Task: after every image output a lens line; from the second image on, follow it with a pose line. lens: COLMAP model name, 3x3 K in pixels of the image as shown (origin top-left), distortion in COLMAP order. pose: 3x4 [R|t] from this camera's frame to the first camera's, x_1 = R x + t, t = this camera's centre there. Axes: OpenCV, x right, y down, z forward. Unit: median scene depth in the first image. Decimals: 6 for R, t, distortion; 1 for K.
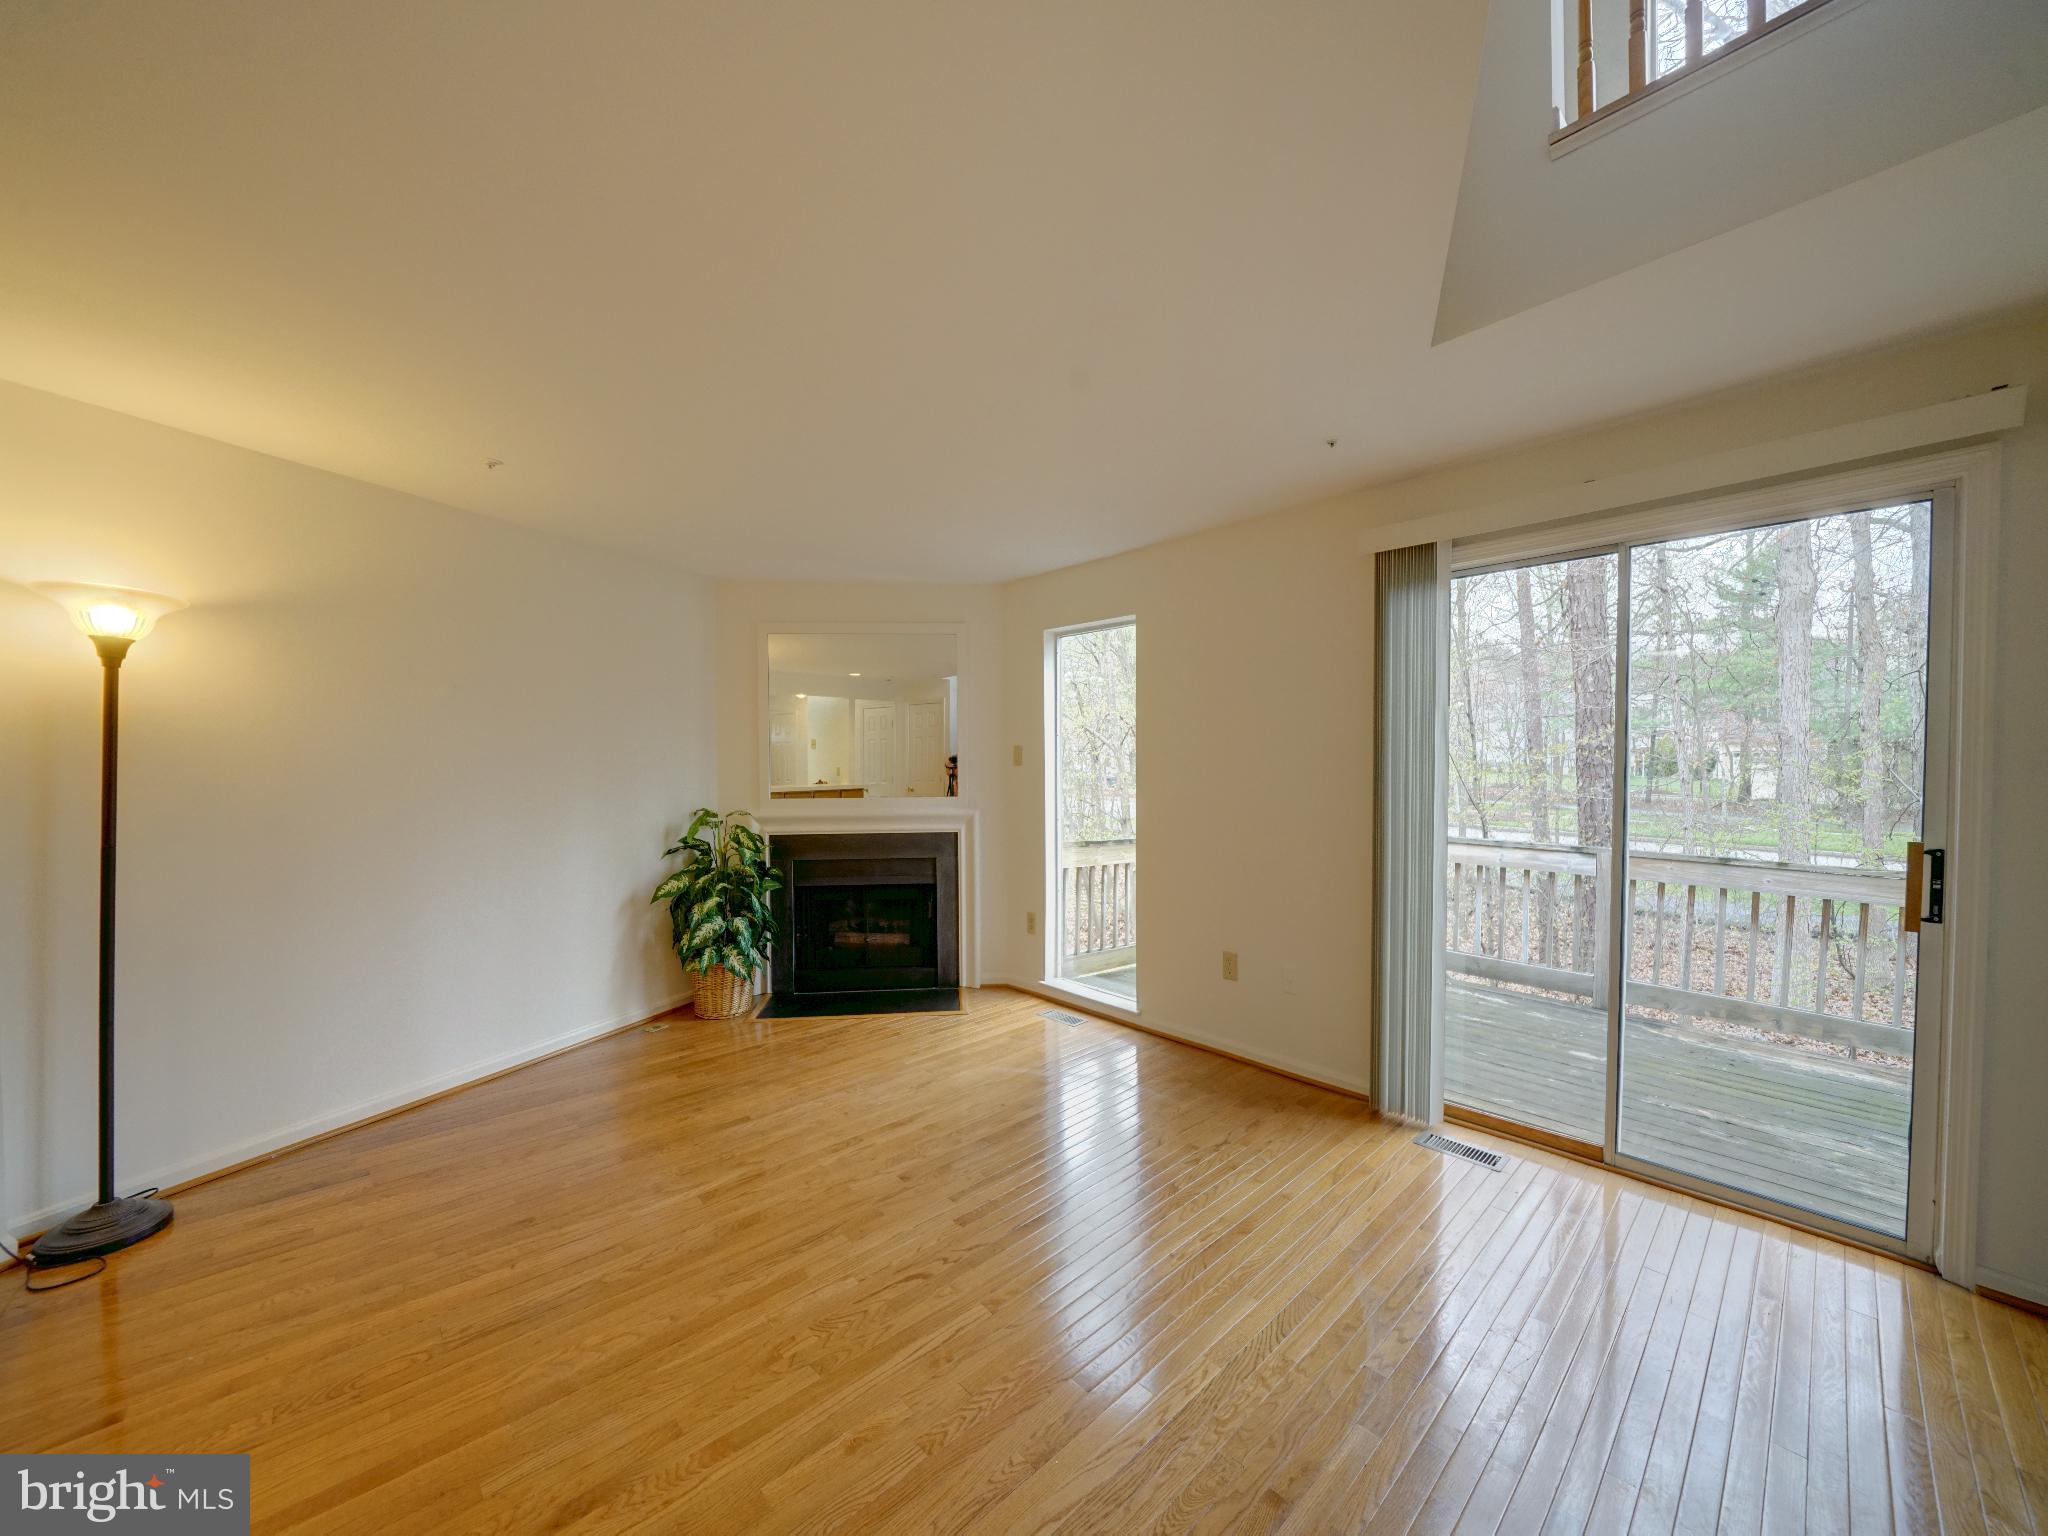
lens RADIAL K [[750.0, 0, 1010.9], [0, 750.0, 771.6], [0, 0, 1]] dist [-0.011178, 0.000111]
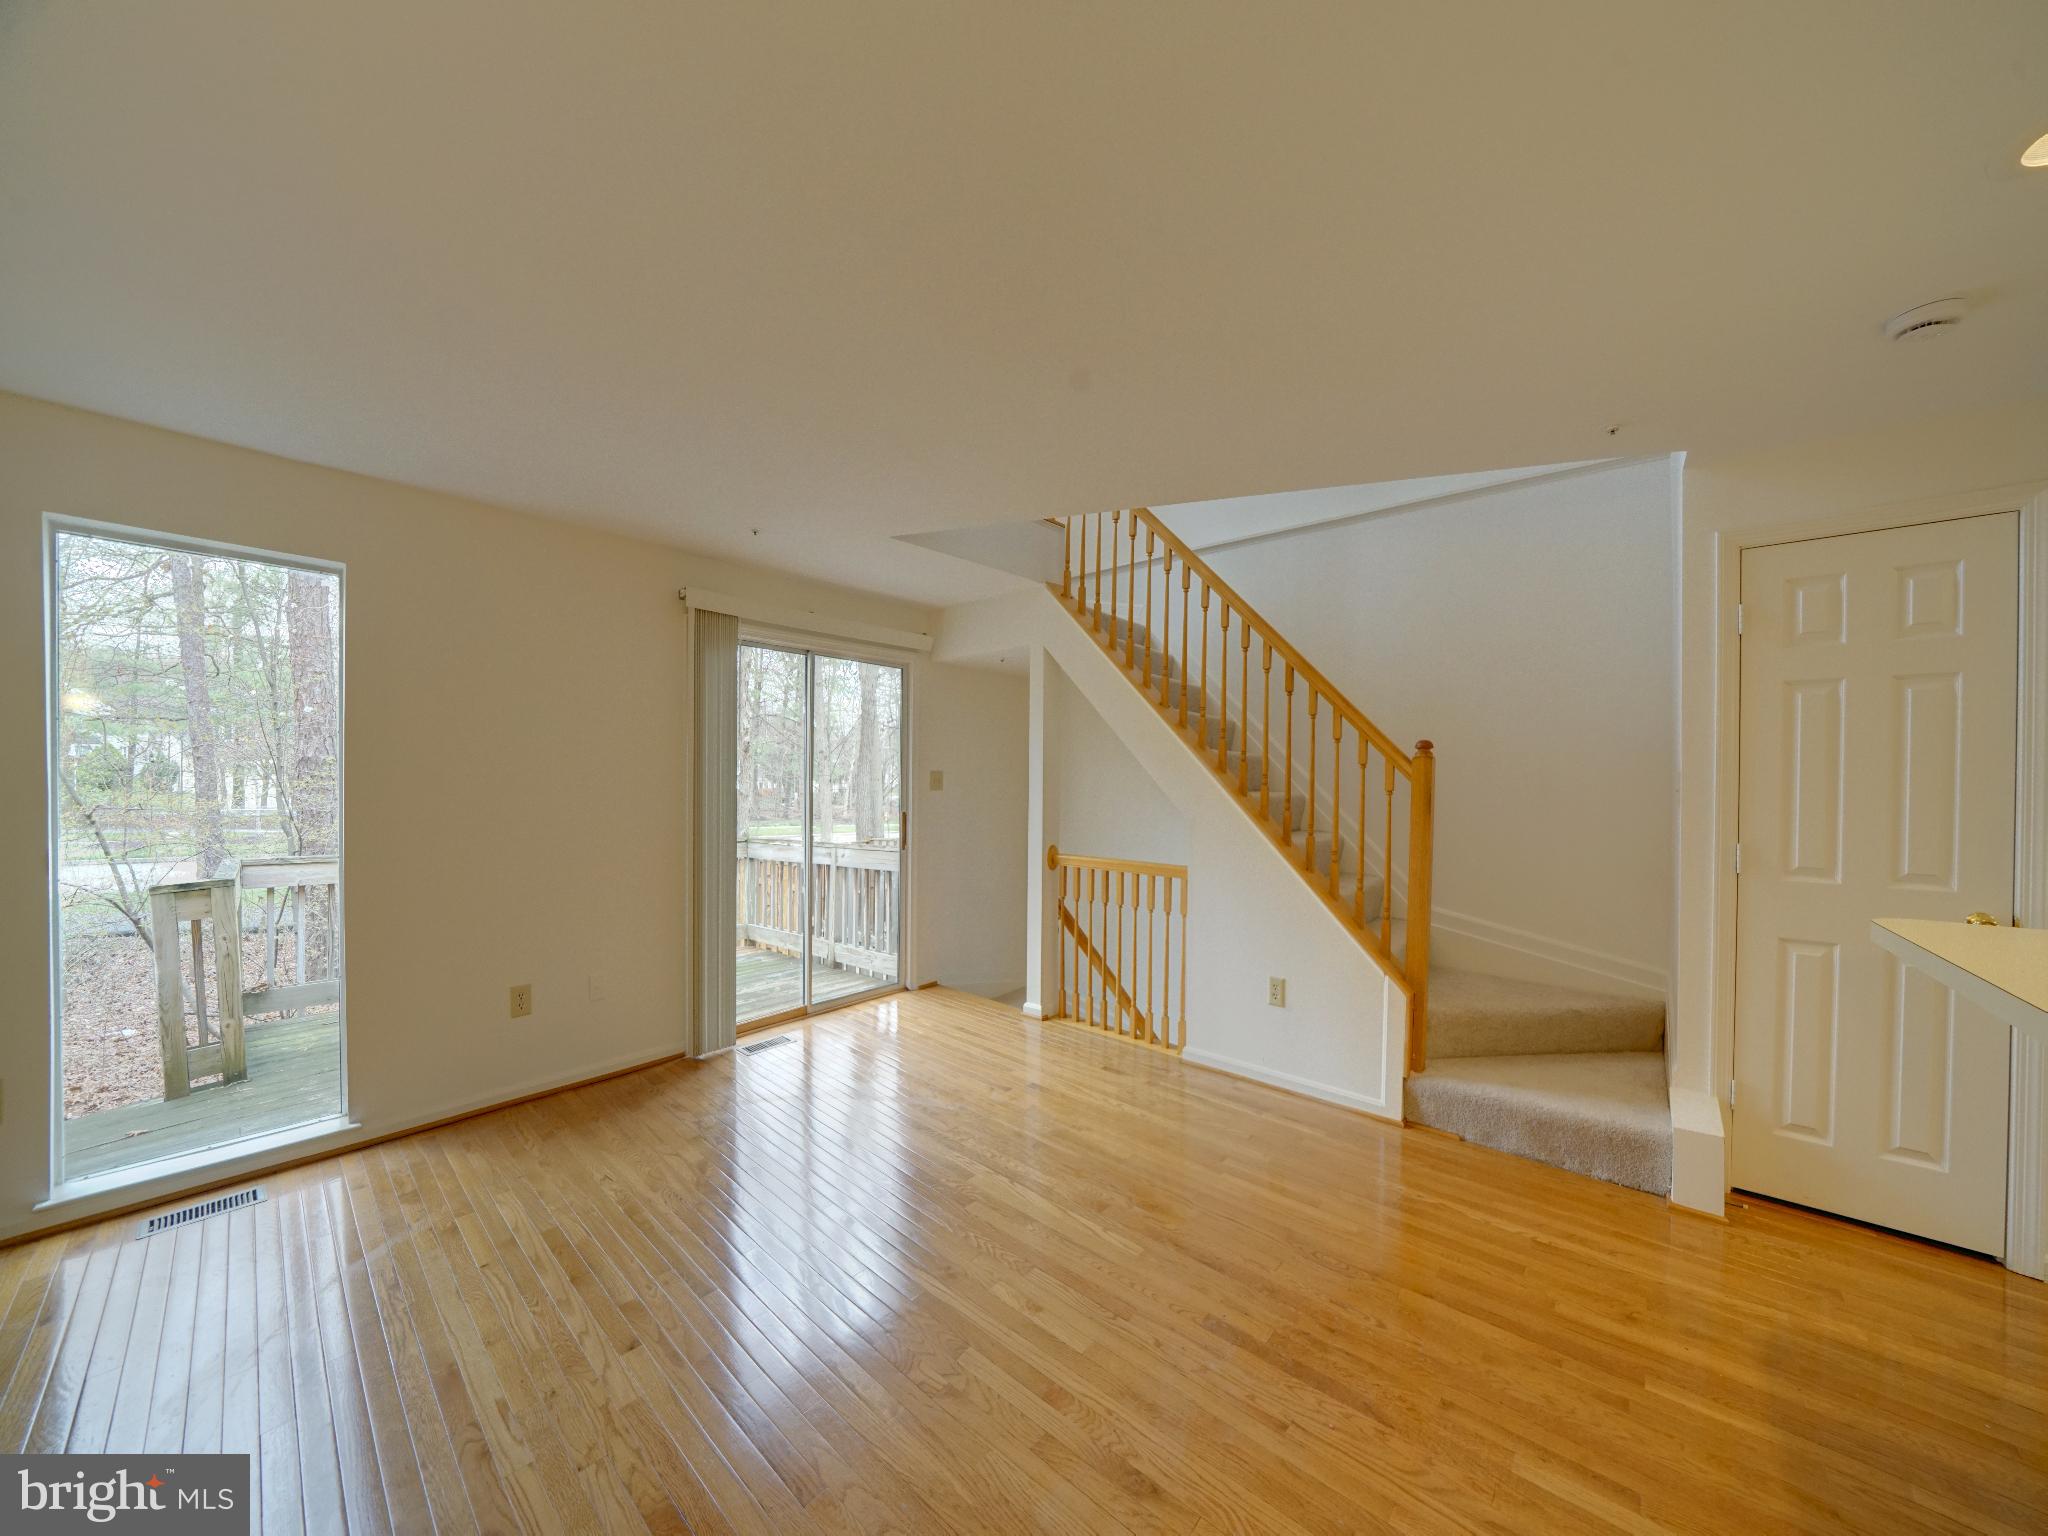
lens RADIAL K [[711.3, 0, 1014.2], [0, 711.3, 772.4], [0, 0, 1]] dist [-0.023762, 0.002409]
pose [[-0.109542, 0.010938, 0.993922, -0.905644], [0.004949, 0.999933, -0.010458, -0.005459], [-0.993970, 0.003773, -0.109588, 0.739012]]
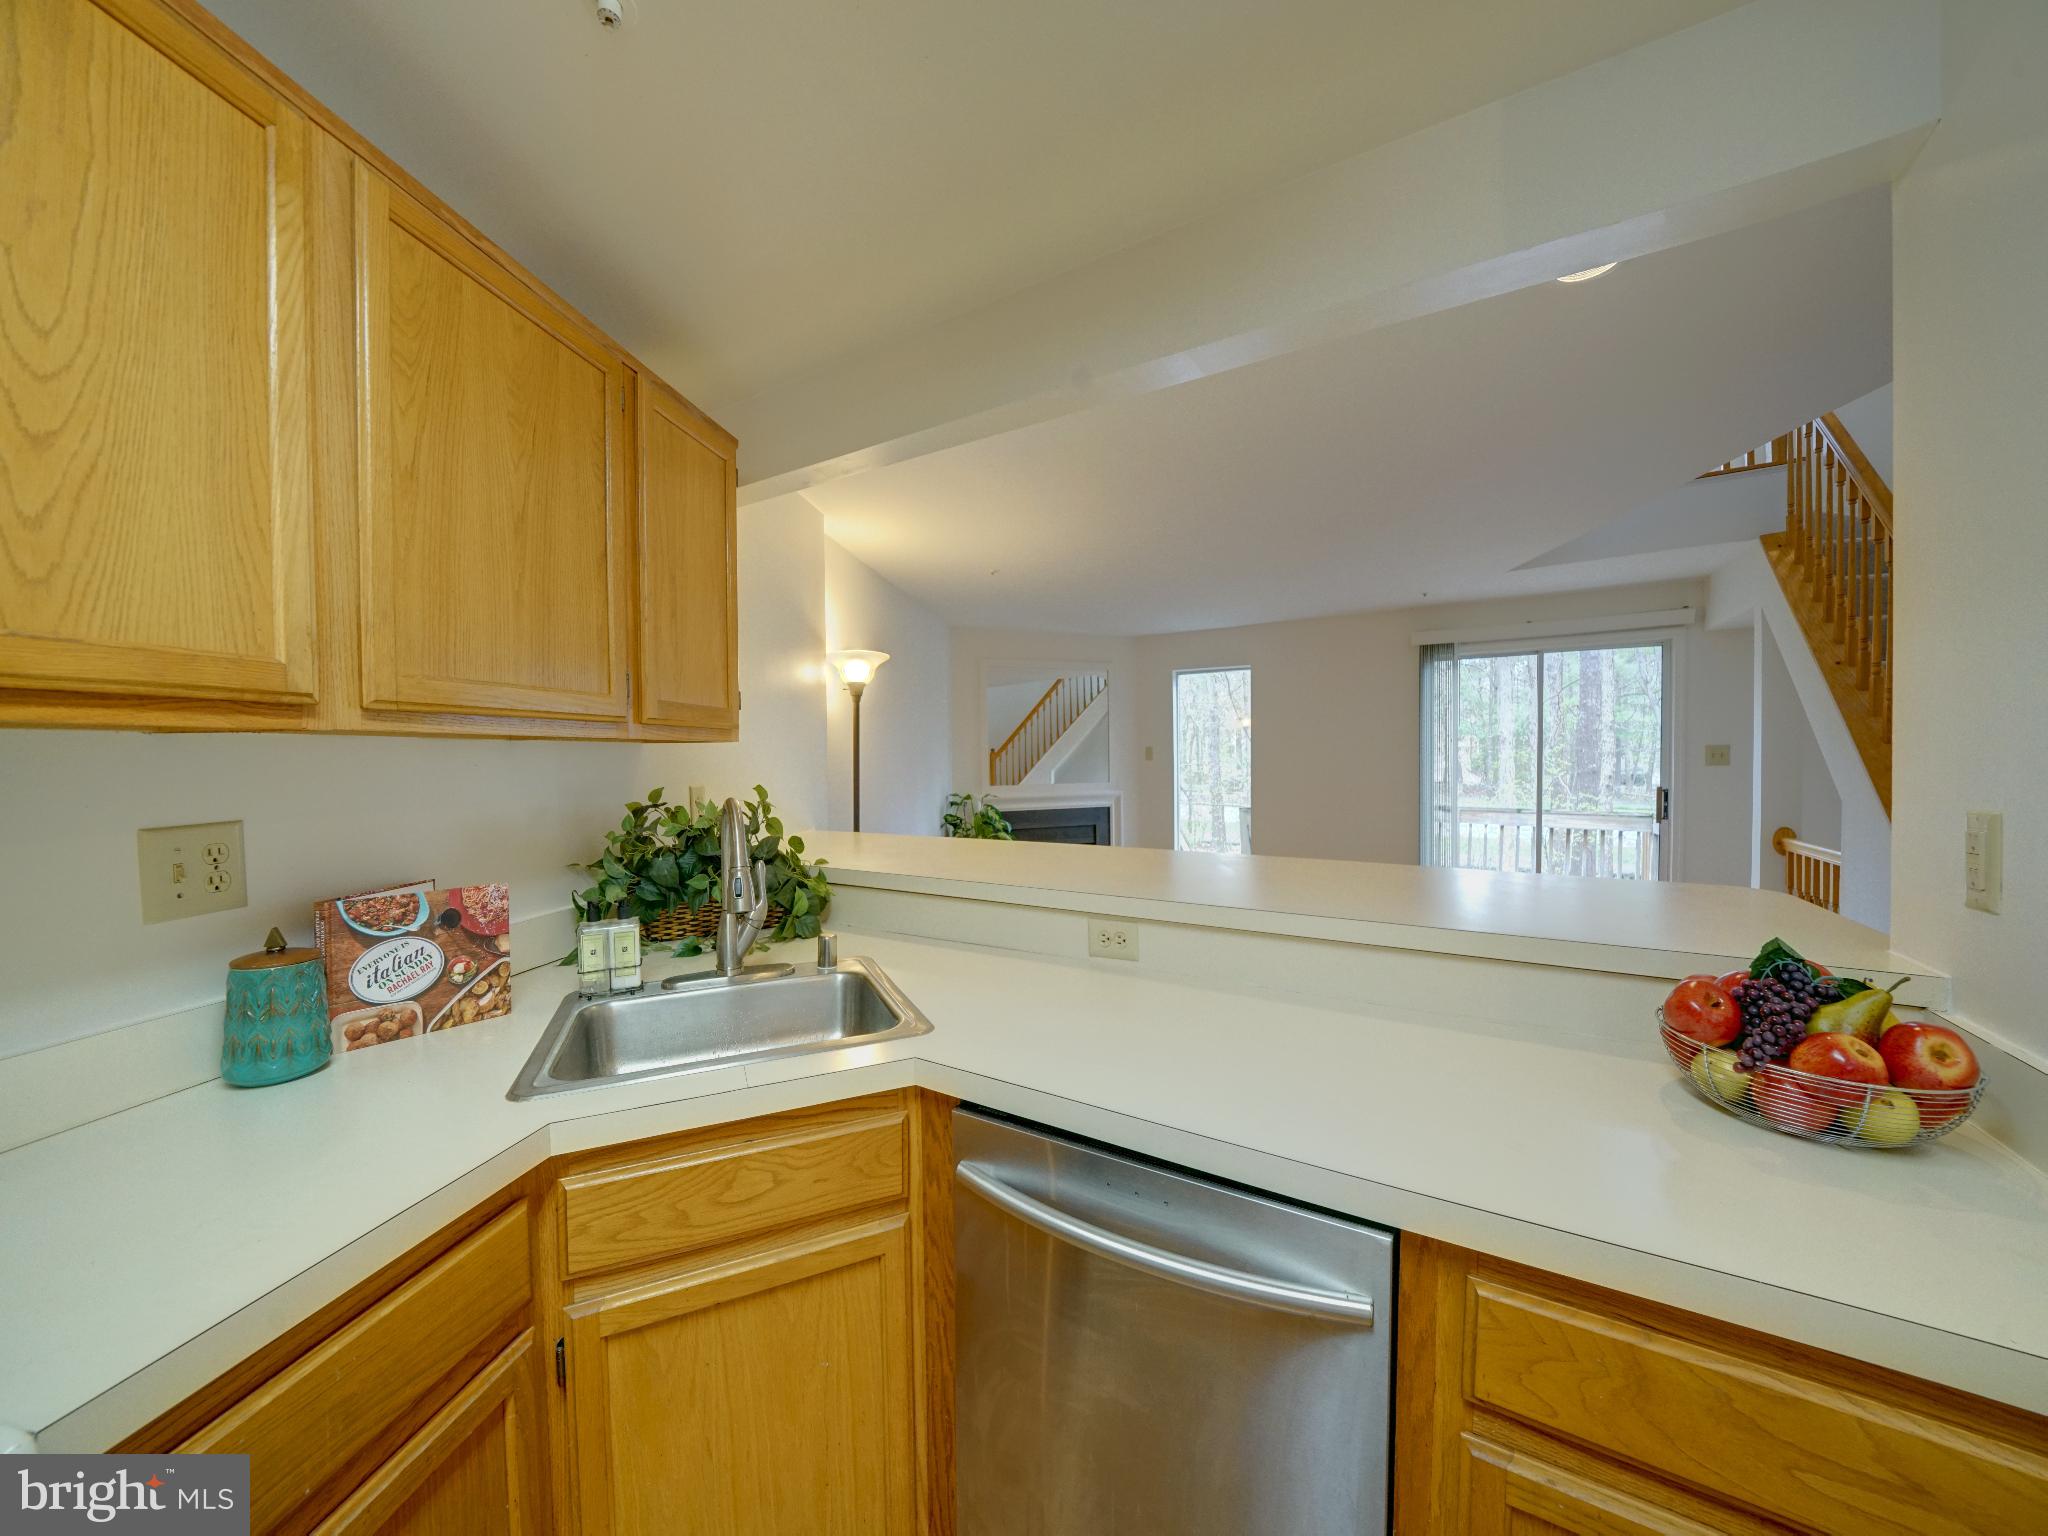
lens RADIAL K [[711.3, 0, 1021.9], [0, 711.3, 769.4], [0, 0, 1]] dist [-0.023762, 0.002409]
pose [[0.961099, -0.012873, 0.275906, -1.192344], [0.012231, 0.999917, 0.004047, 0.002629], [-0.275935, -0.000515, 0.961176, -0.531696]]
